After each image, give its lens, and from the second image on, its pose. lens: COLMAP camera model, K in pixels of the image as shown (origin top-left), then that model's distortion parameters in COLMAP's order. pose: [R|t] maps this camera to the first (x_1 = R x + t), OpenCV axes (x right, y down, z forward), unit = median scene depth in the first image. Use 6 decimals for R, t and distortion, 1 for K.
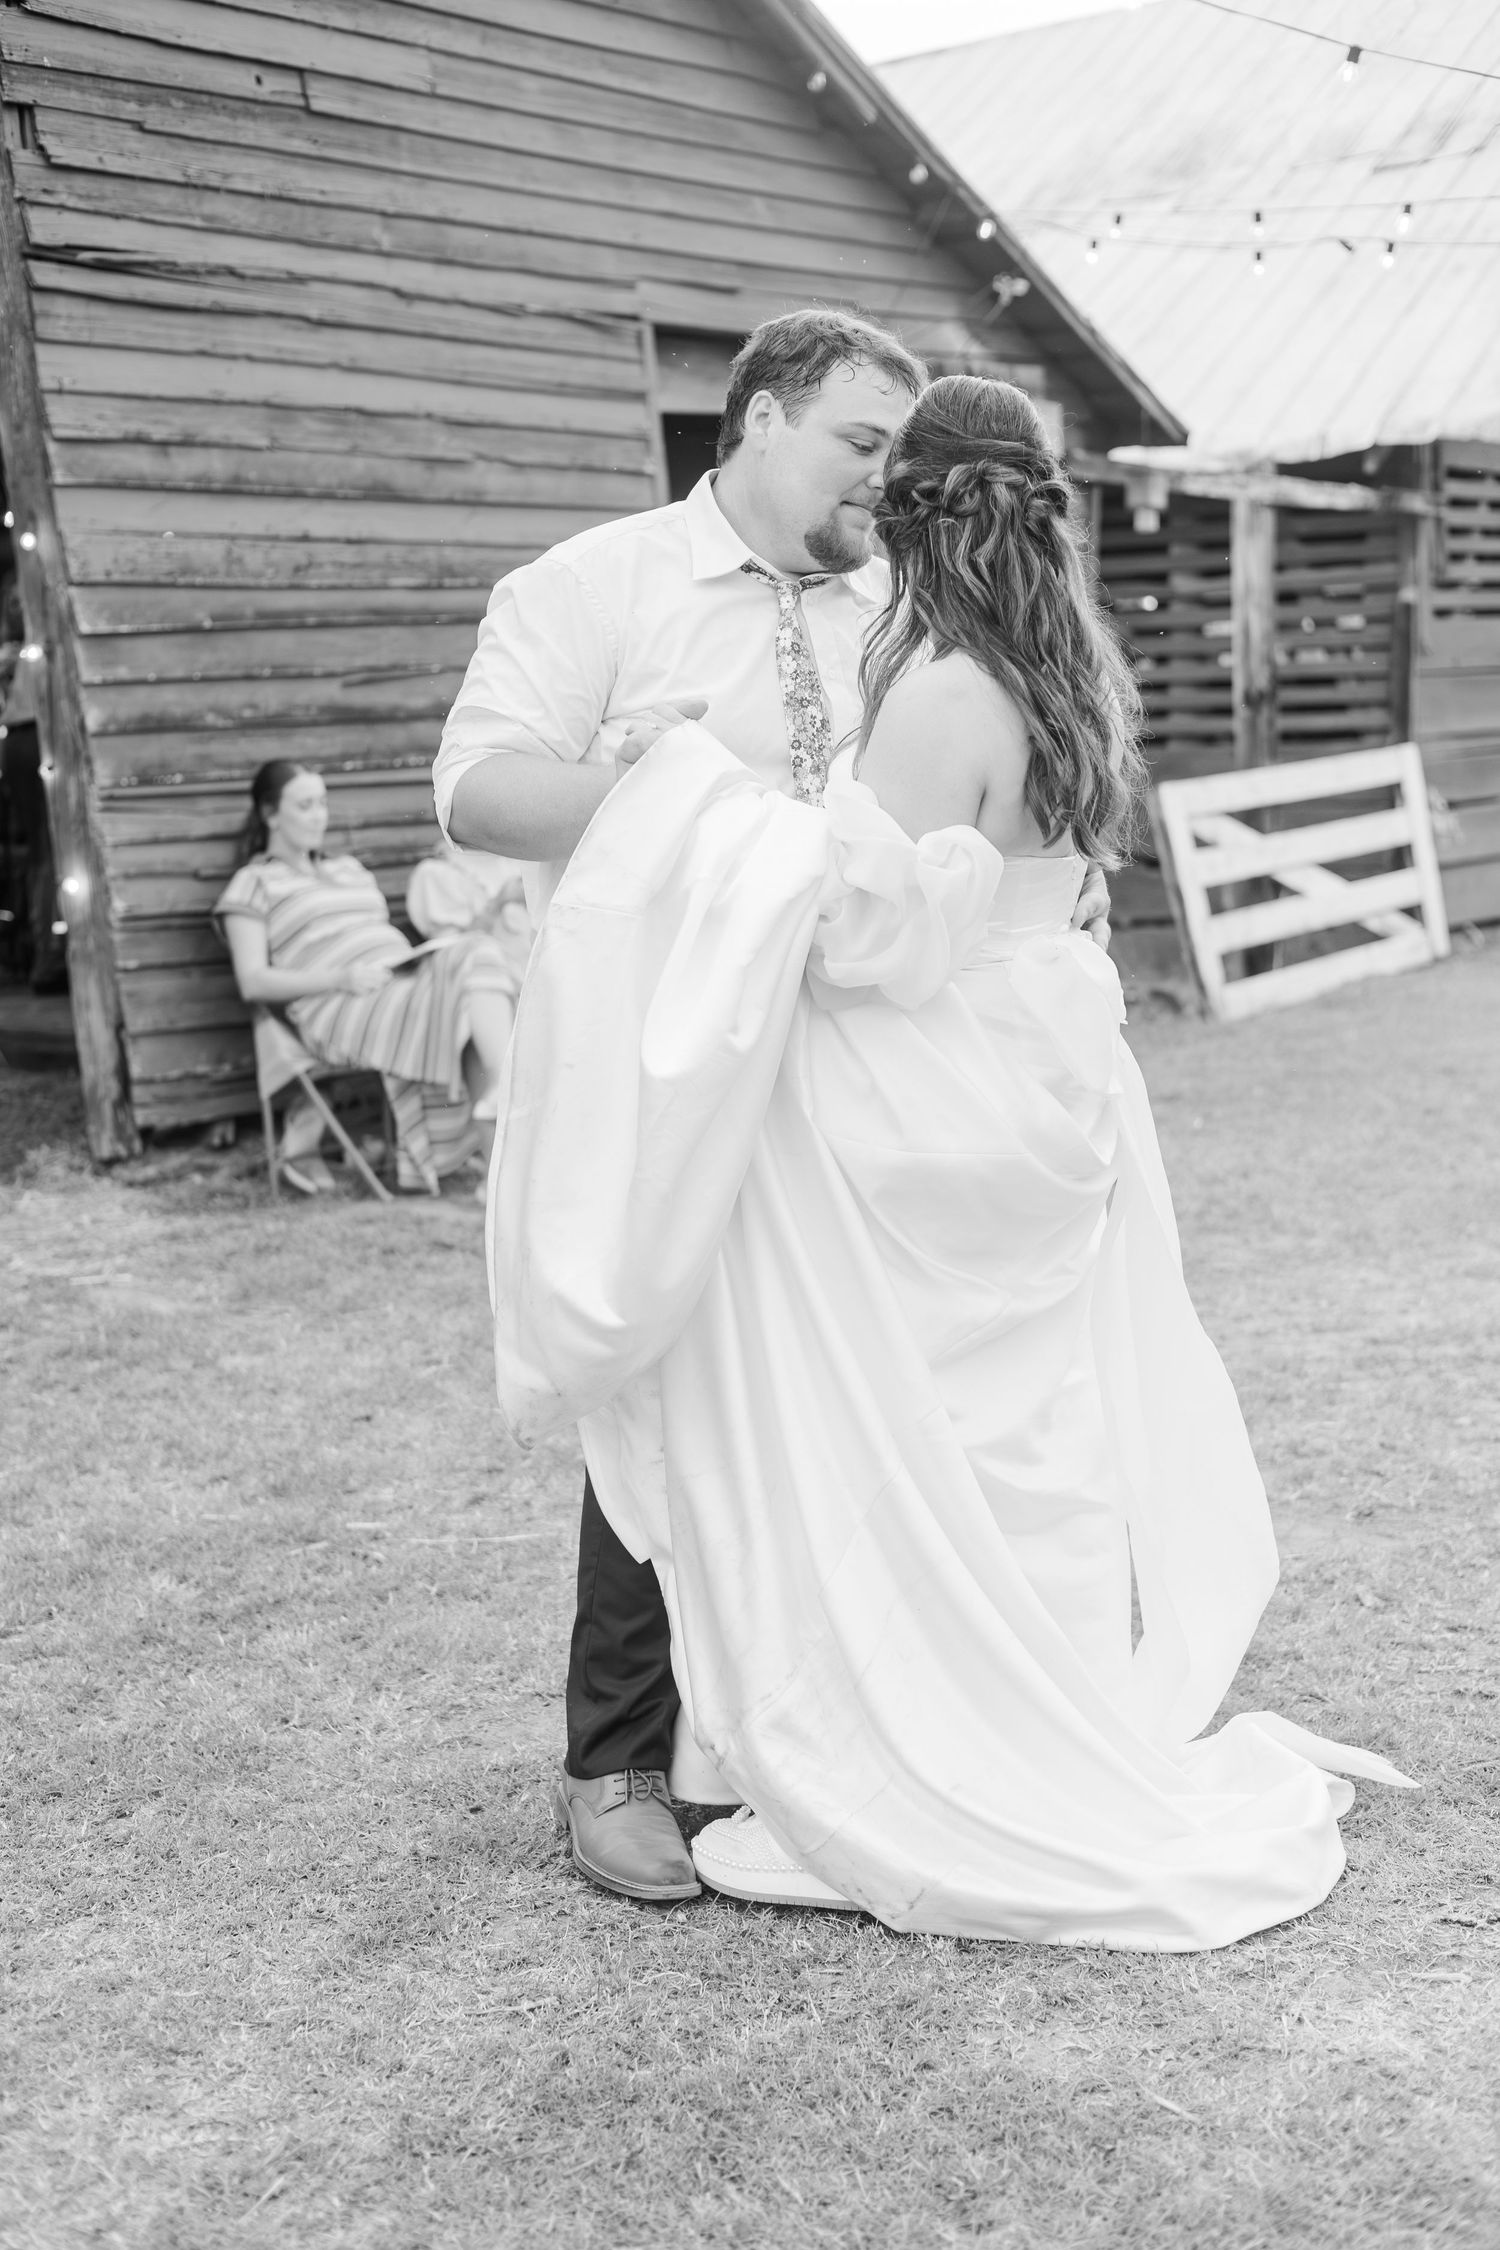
lens RADIAL K [[3192.9, 0, 756.1], [0, 3192.9, 1125.0], [0, 0, 1]] dist [0.027795, 0.000000]
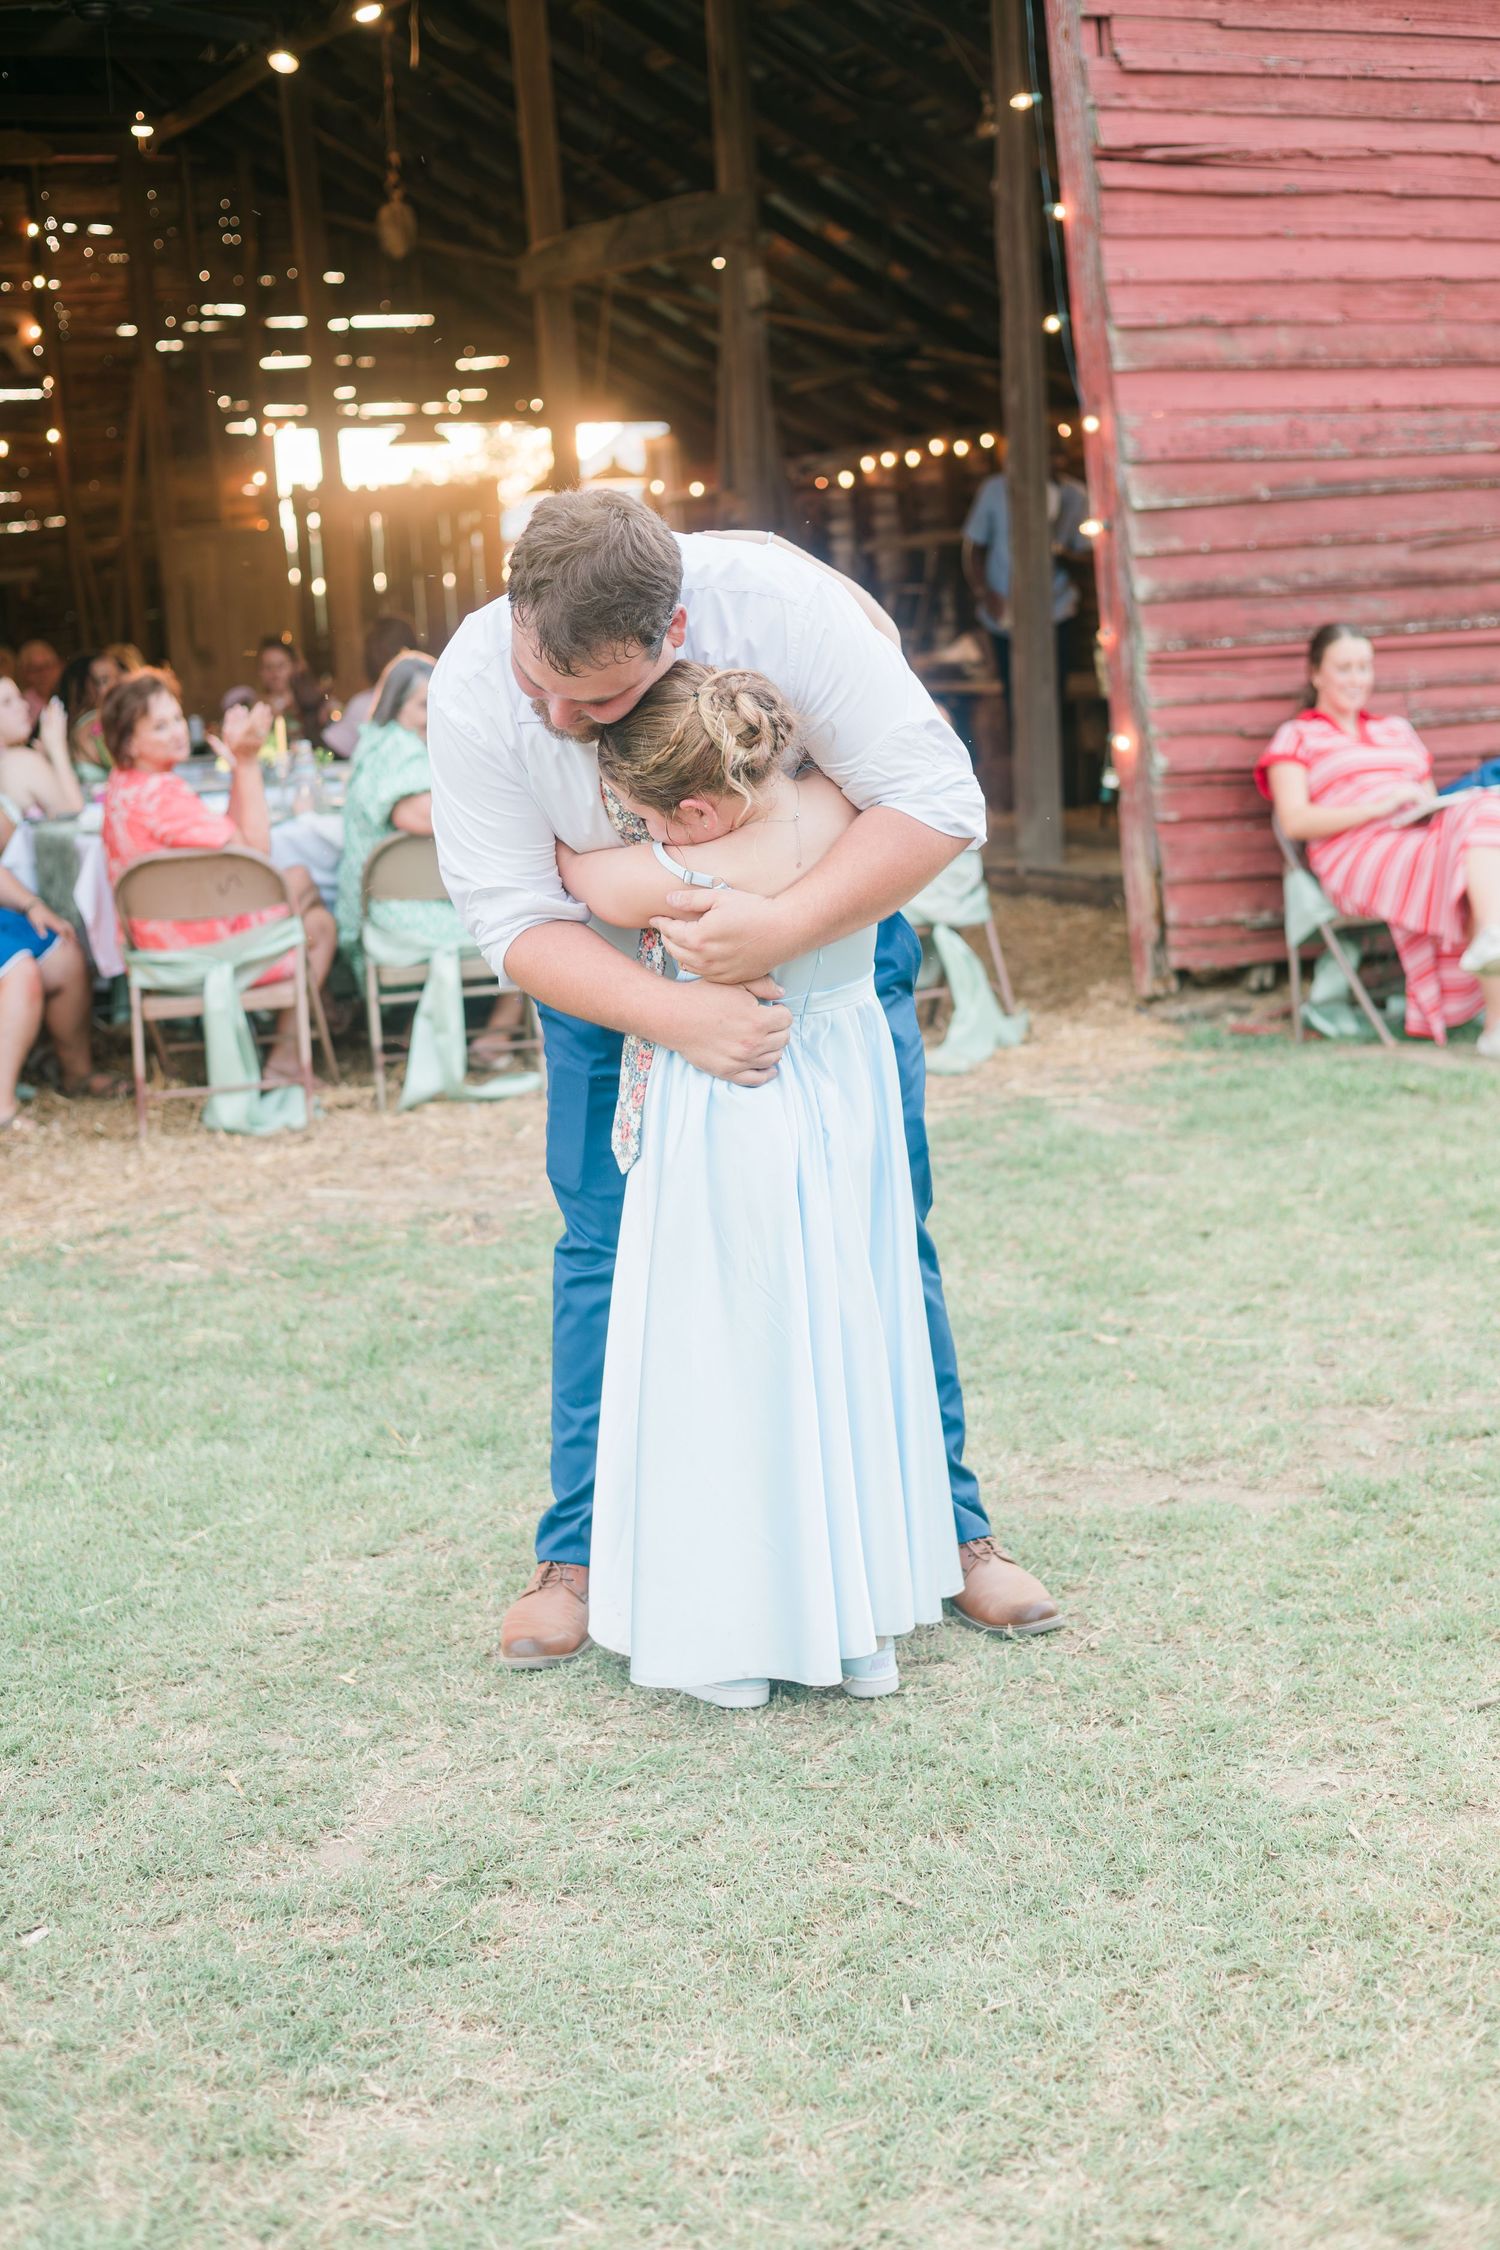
lens RADIAL K [[3192.9, 0, 761.9], [0, 3192.9, 1129.2], [0, 0, 1]] dist [0.027795, 0.000000]
pose [[0.902796, 0.056504, -0.426341, 0.141063], [-0.037039, 0.997864, 0.053817, 0.001980], [0.428471, -0.032794, 0.902960, -0.034081]]
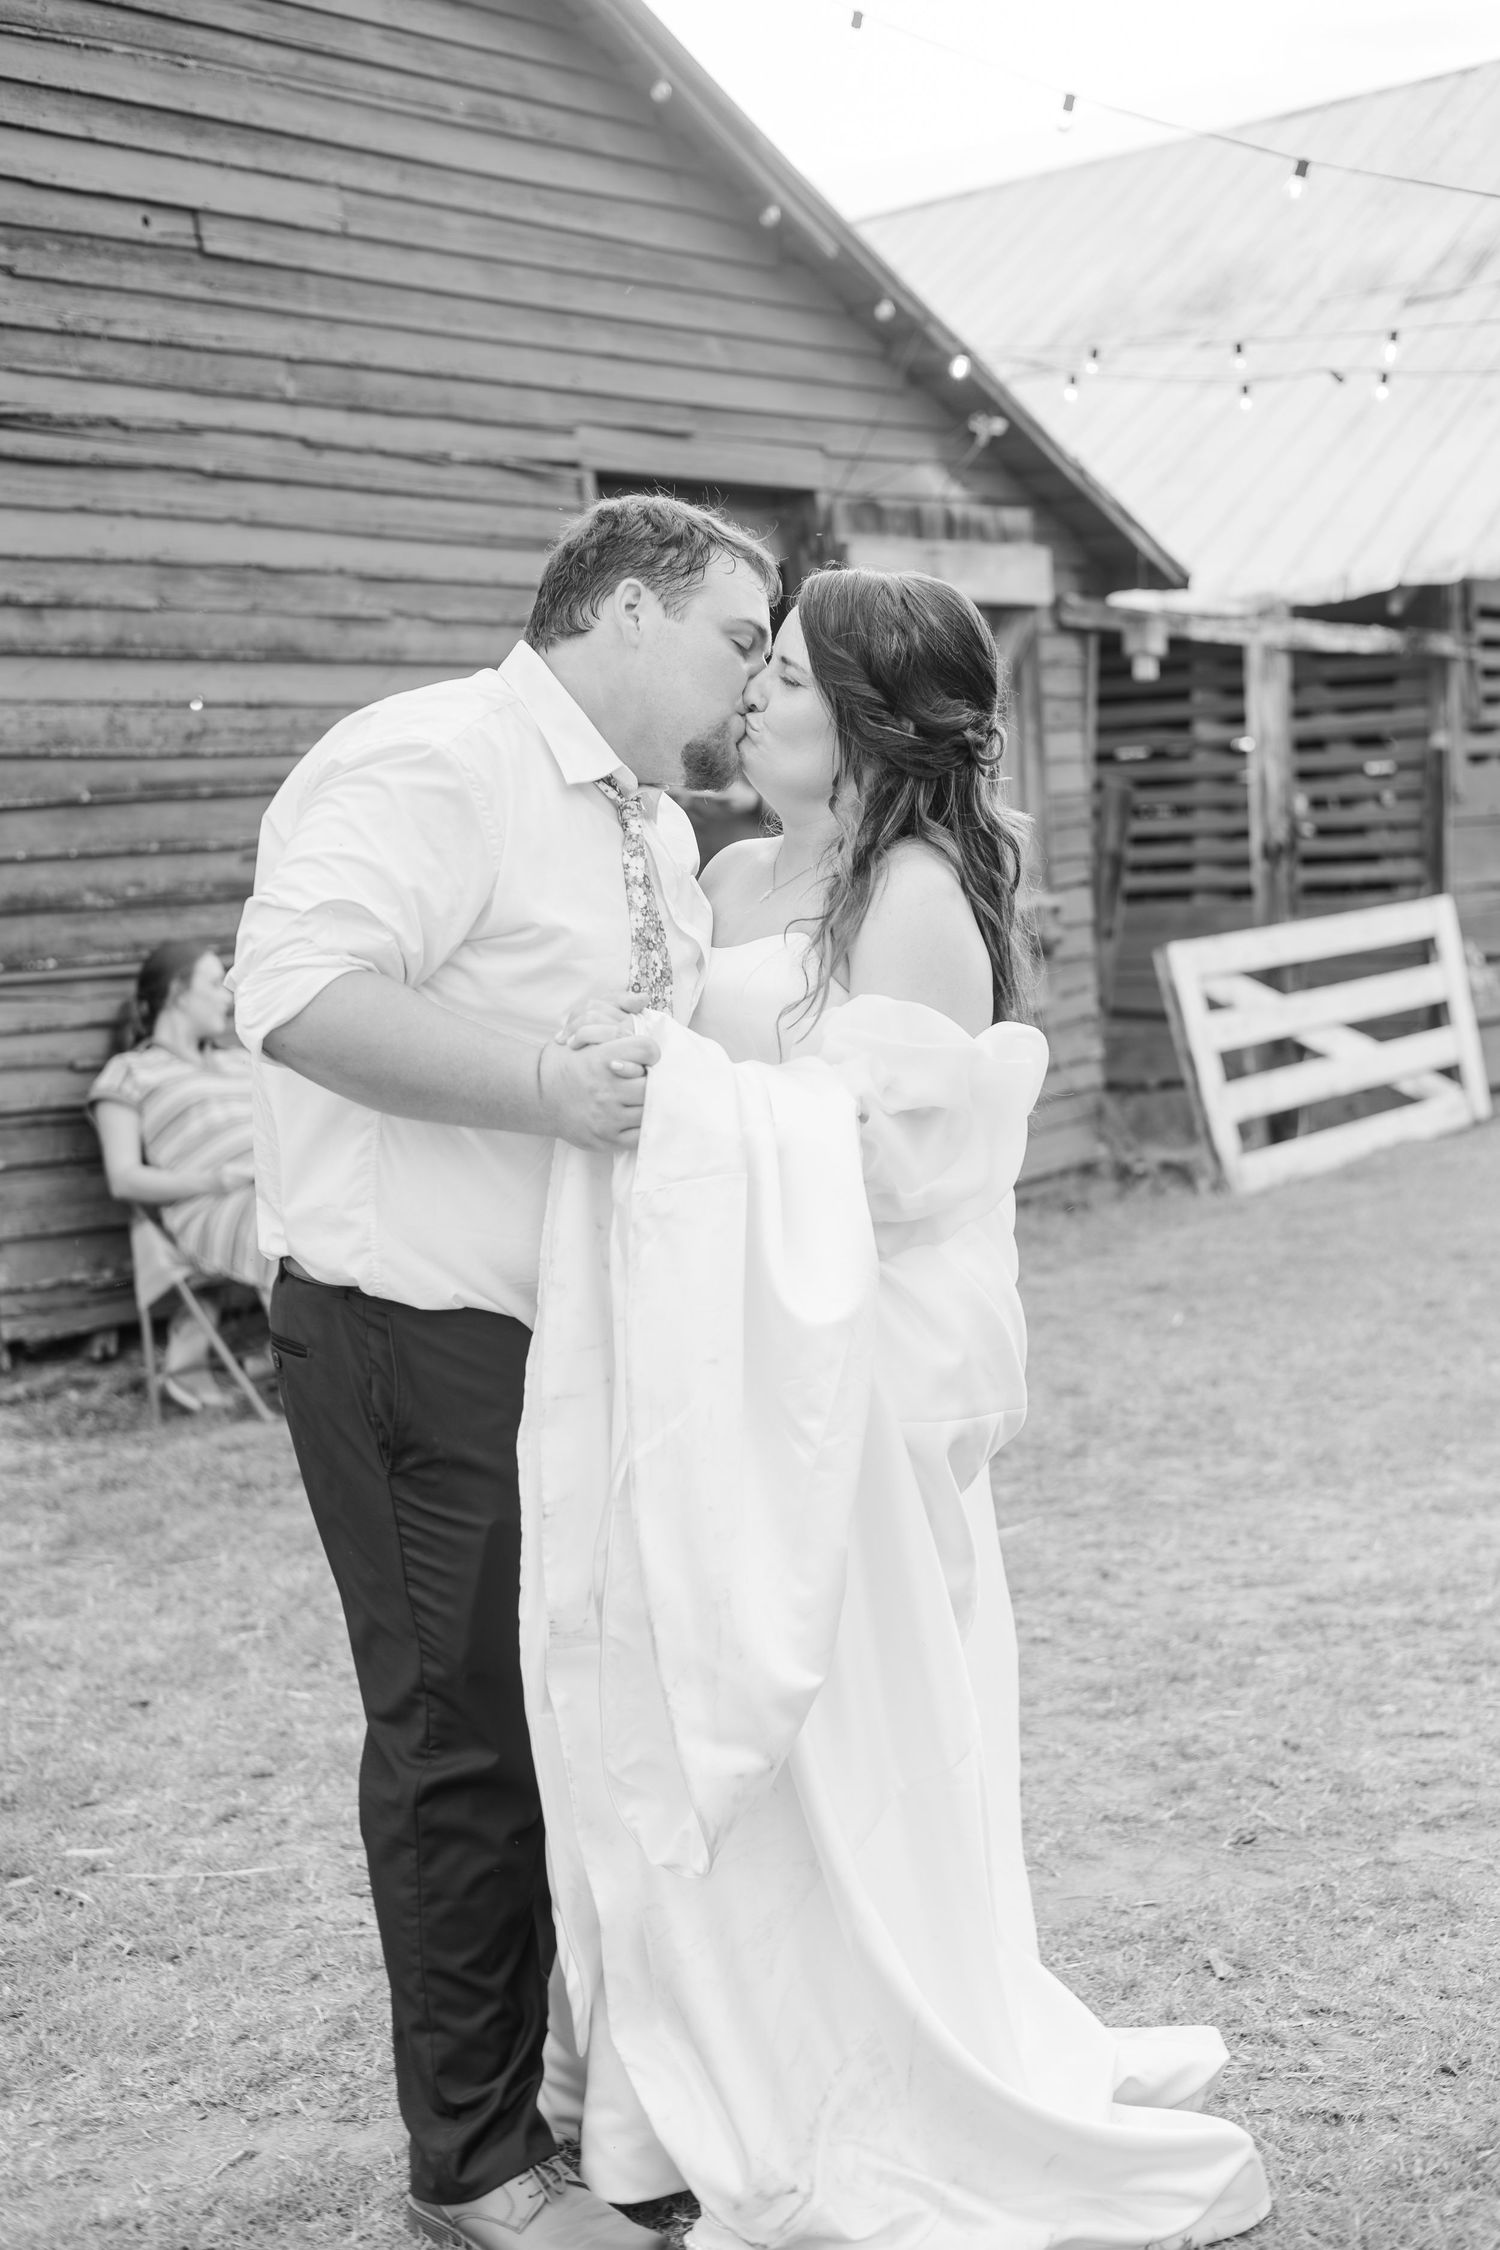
lens RADIAL K [[3192.9, 0, 757.0], [0, 3192.9, 1118.2], [0, 0, 1]] dist [0.027795, 0.000000]
pose [[0.999394, -0.009913, -0.033381, 0.053762], [0.008364, 0.998896, -0.046222, -0.018712], [0.033803, 0.045914, 0.998373, 0.081940]]
